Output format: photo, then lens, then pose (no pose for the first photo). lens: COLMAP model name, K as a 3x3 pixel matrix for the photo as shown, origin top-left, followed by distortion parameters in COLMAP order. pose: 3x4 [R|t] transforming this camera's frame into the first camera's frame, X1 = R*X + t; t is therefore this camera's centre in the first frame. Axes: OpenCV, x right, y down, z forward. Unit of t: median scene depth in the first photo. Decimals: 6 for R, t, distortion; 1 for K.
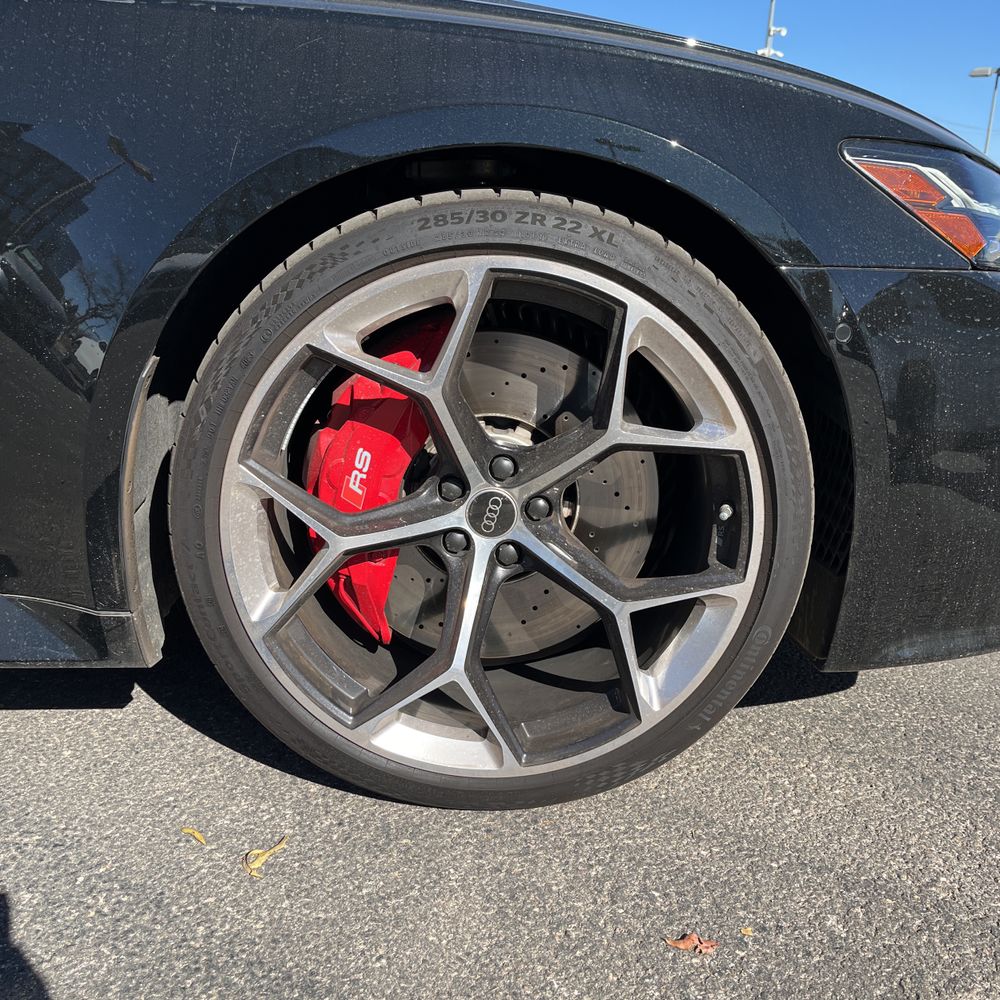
lens RADIAL K [[1016.9, 0, 497.2], [0, 1016.9, 506.3], [0, 0, 1]] dist [0.044197, -0.044144]
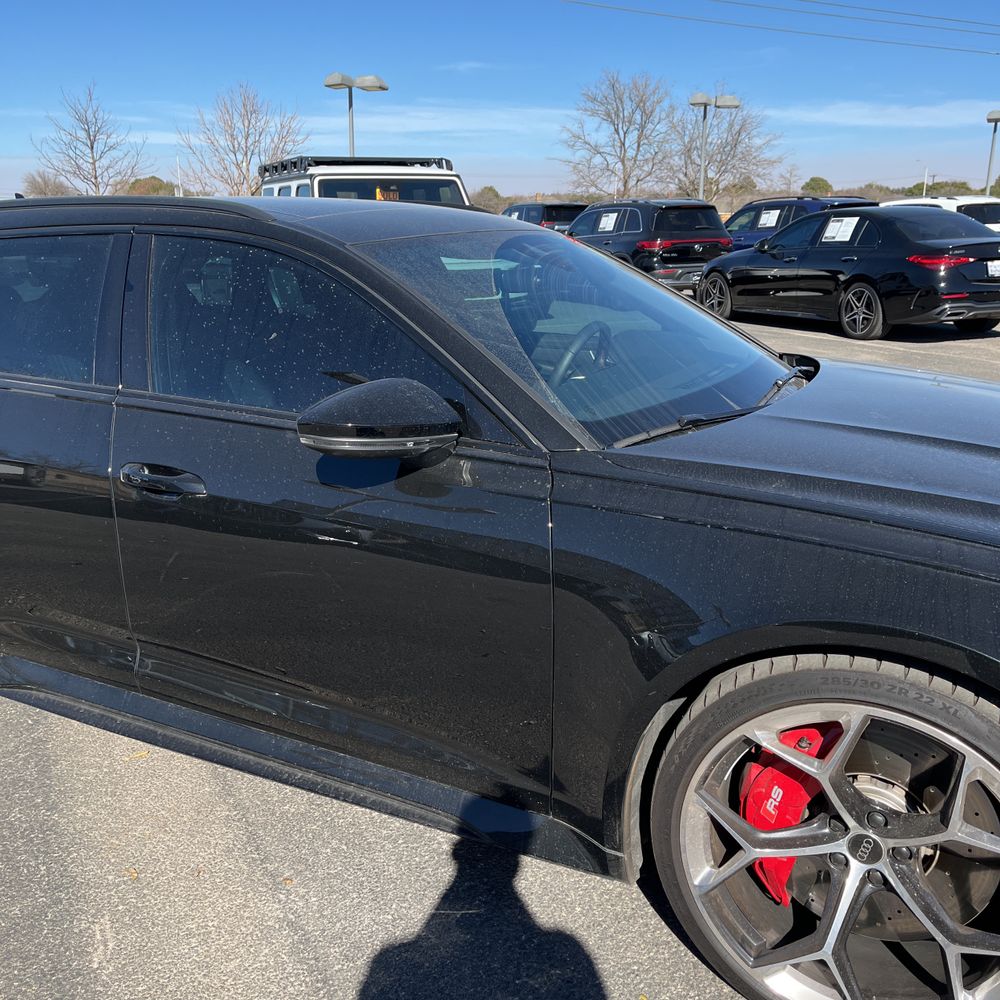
lens RADIAL K [[1016.9, 0, 497.2], [0, 1016.9, 506.3], [0, 0, 1]] dist [0.044197, -0.044144]
pose [[0.877825, 0.102788, -0.467823, 0.168902], [-0.105475, 0.994210, 0.020530, -0.456475], [0.467225, 0.031322, 0.883583, -0.547419]]
